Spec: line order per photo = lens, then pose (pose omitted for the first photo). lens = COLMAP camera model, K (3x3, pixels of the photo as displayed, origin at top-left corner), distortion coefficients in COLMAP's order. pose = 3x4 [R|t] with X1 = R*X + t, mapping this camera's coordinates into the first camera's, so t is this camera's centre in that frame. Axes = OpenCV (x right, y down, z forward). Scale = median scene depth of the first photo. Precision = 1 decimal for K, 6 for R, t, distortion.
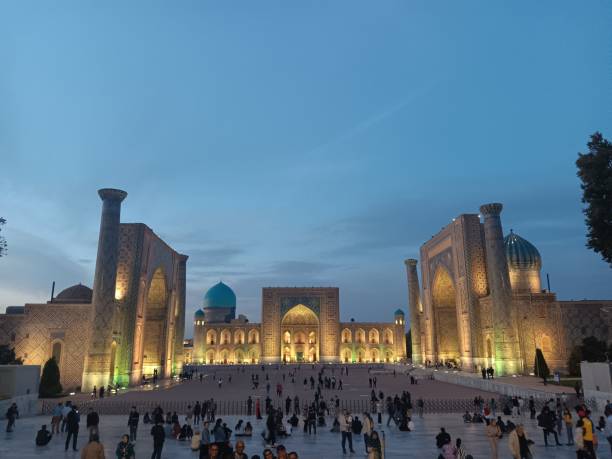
lens RADIAL K [[473.2, 0, 309.7], [0, 473.2, 229.7], [0, 0, 1]] dist [0.148431, -0.349464]
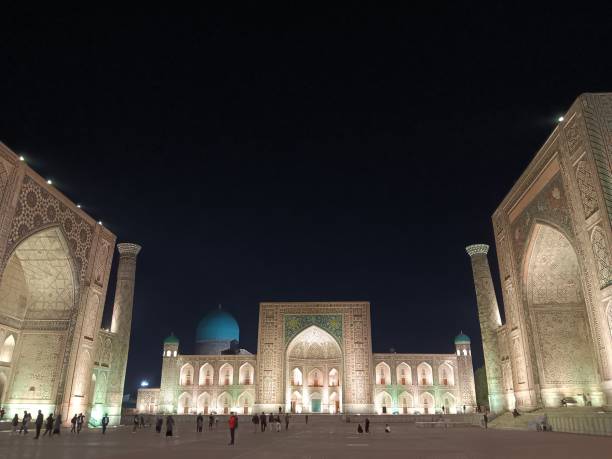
lens RADIAL K [[471.2, 0, 309.9], [0, 471.2, 229.0], [0, 0, 1]] dist [0.060588, -0.130775]
pose [[0.994661, -0.030525, -0.098581, 0.047704], [0.017495, 0.991304, -0.130427, 0.108364], [0.101705, 0.128006, 0.986545, 0.311709]]
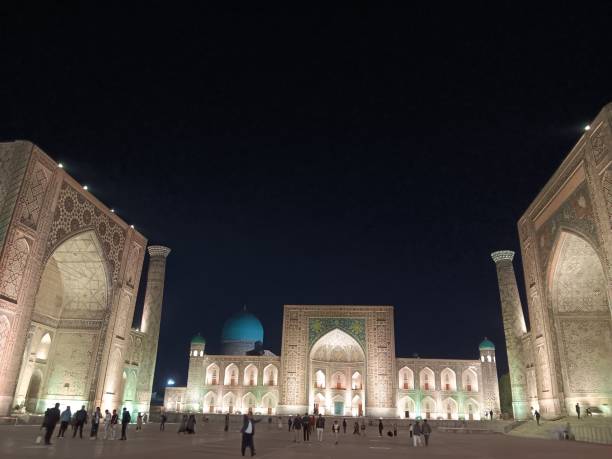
lens RADIAL K [[471.2, 0, 309.9], [0, 471.2, 229.0], [0, 0, 1]] dist [0.060588, -0.130775]
pose [[0.988698, -0.022522, -0.148222, 0.047950], [0.002469, 0.990964, -0.134105, 0.105771], [0.149903, 0.132223, 0.979819, 0.302669]]
